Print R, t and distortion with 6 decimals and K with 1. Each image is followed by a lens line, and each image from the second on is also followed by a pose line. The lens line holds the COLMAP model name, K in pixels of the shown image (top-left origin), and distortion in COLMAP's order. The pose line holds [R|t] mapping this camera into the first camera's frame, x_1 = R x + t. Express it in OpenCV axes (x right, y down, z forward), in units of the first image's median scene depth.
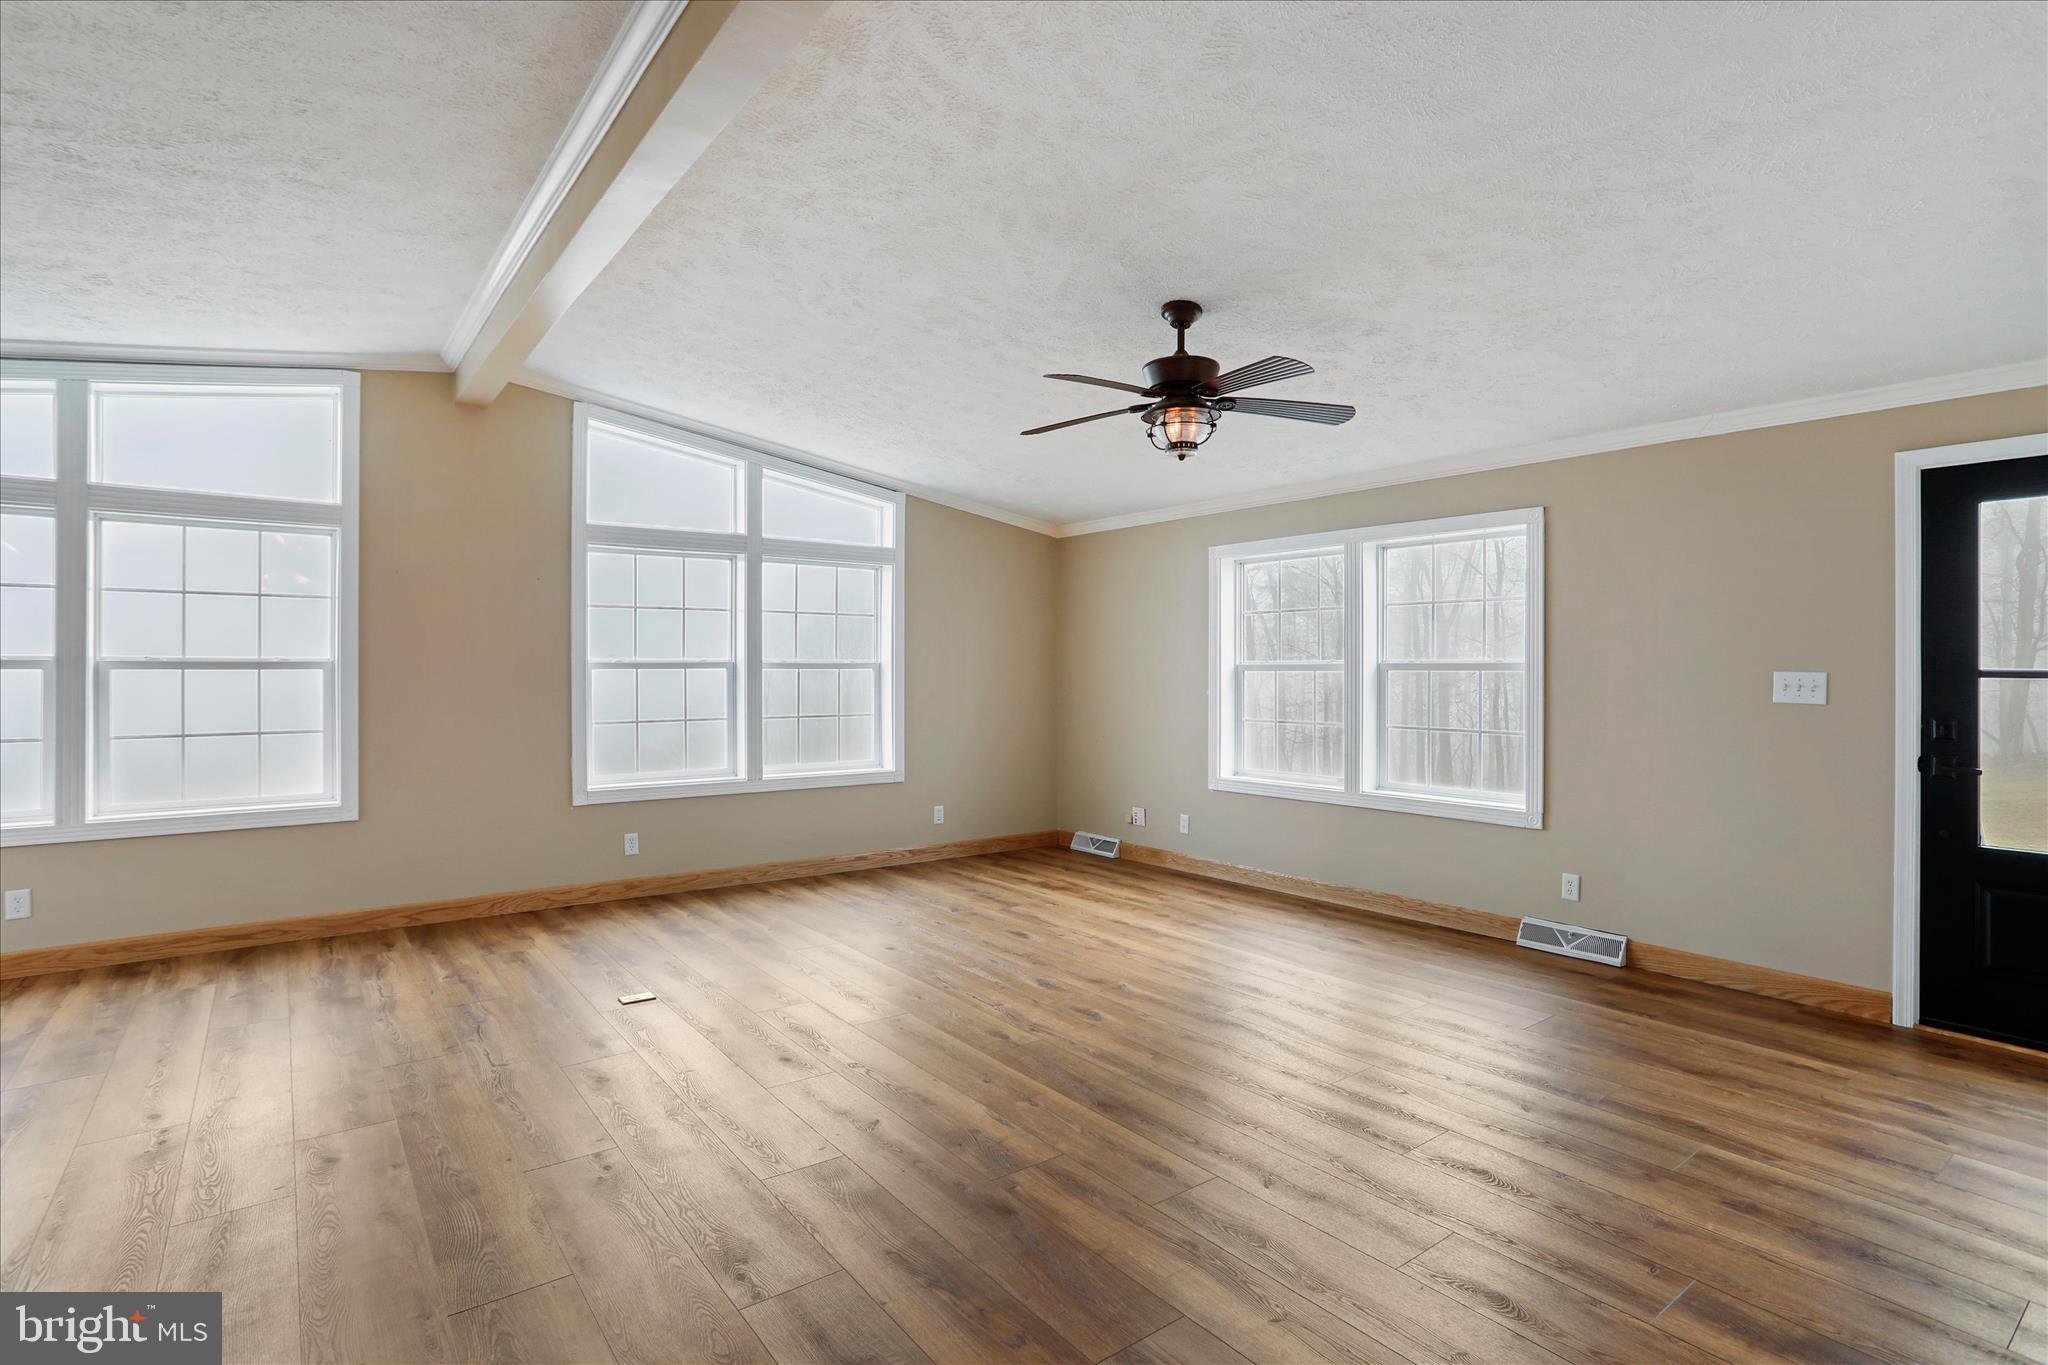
lens RADIAL K [[992.6, 0, 1024.0], [0, 992.6, 682.5], [0, 0, 1]] dist [-0.020898, 0.000870]
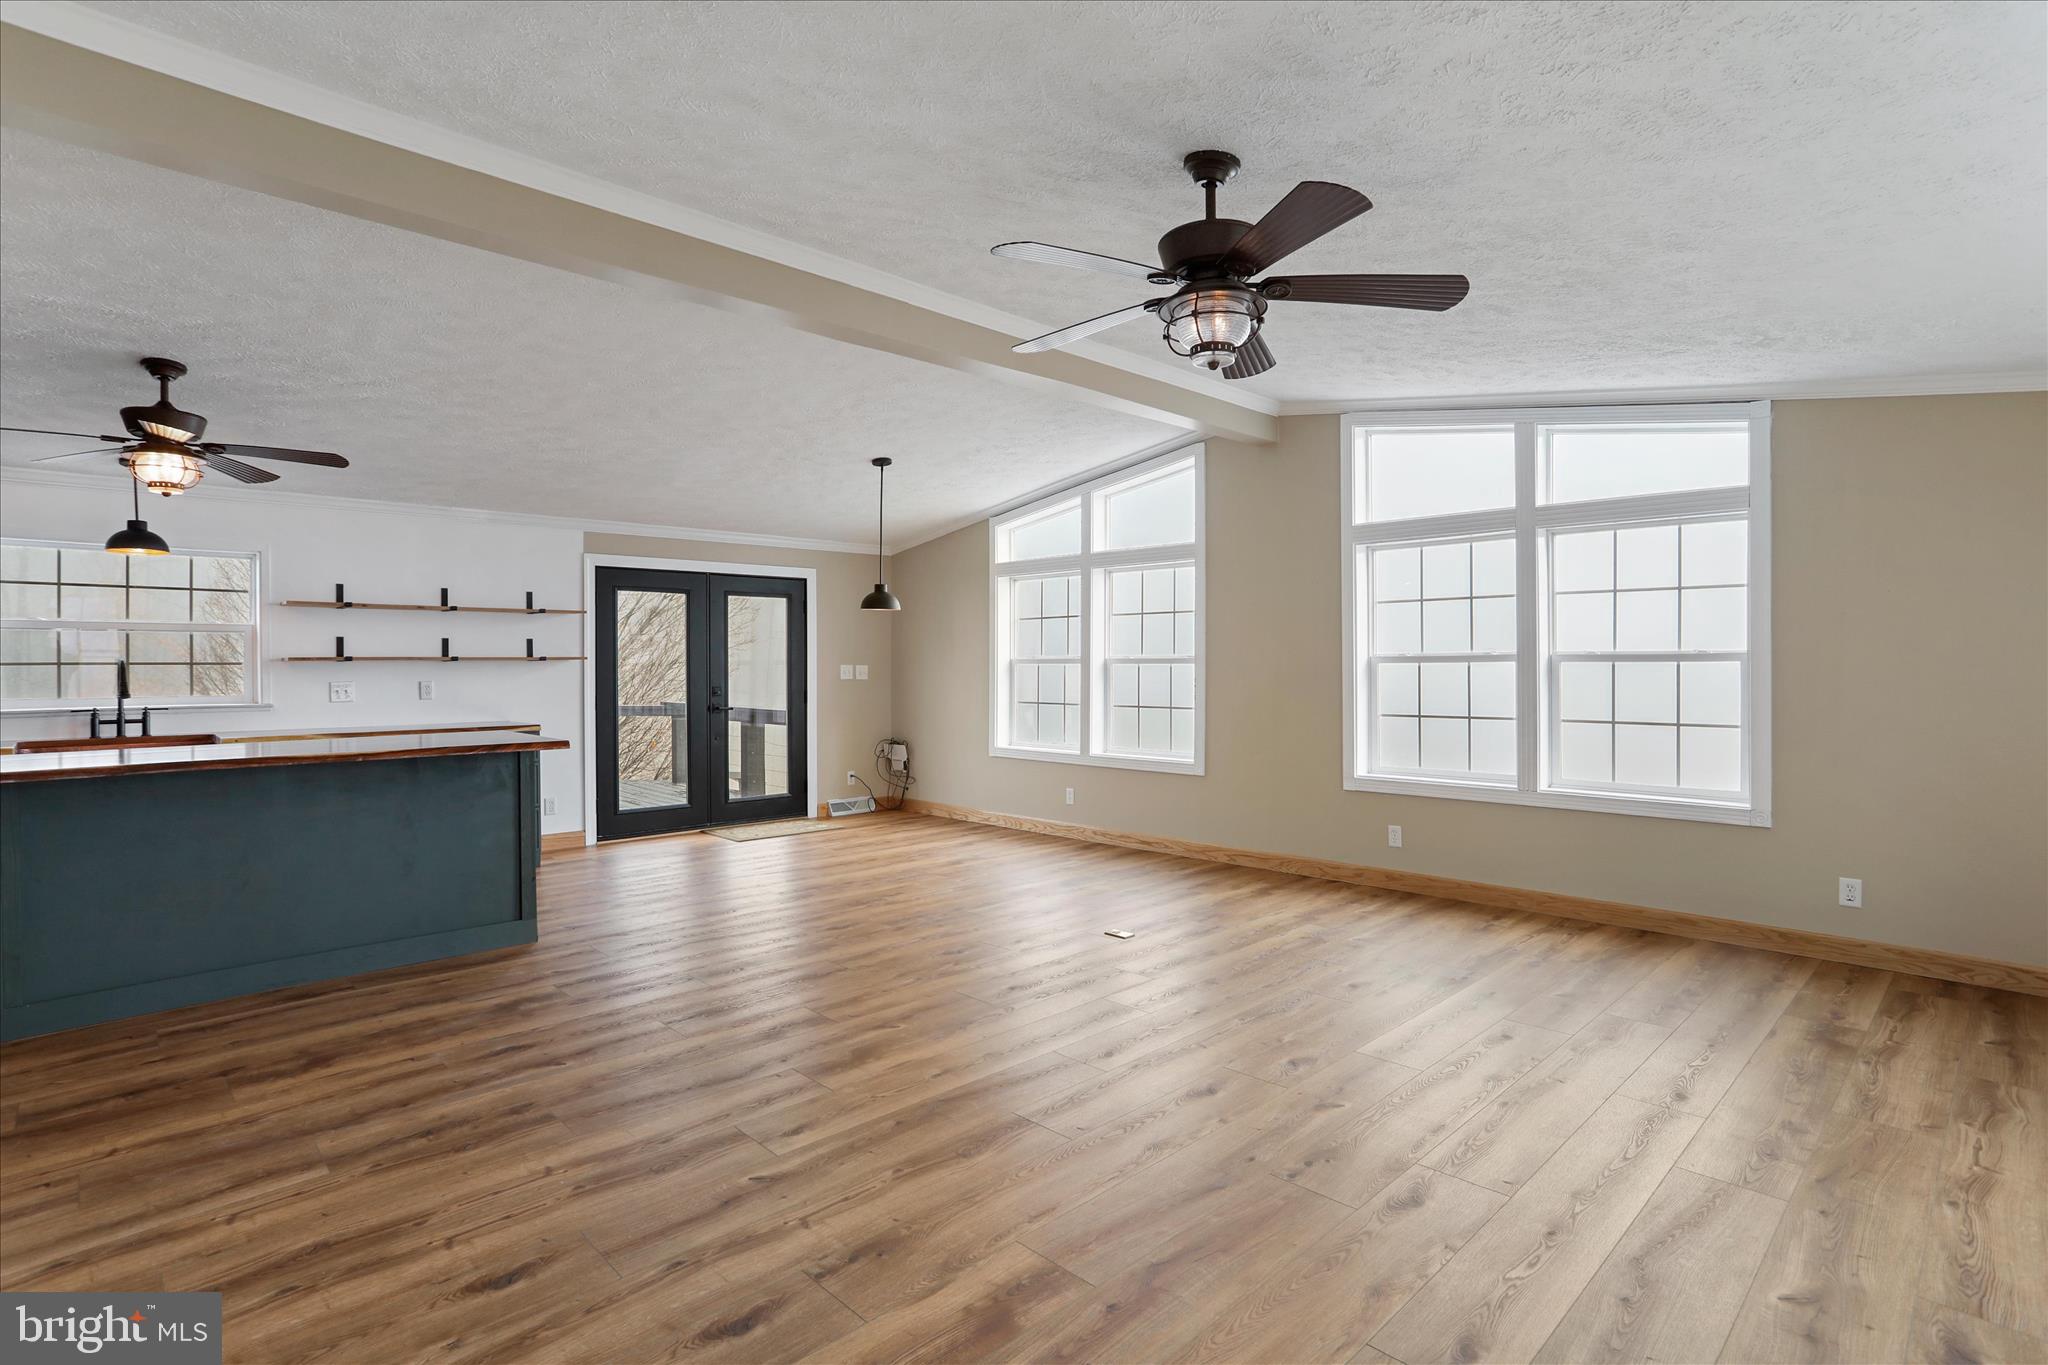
lens RADIAL K [[1045.5, 0, 1024.0], [0, 1045.5, 682.5], [0, 0, 1]] dist [-0.003246, -0.000527]
pose [[0.147140, 0.016362, -0.988980, 0.519165], [-0.008118, 0.999849, 0.015334, -0.006114], [0.989082, 0.005772, 0.147250, 0.402952]]
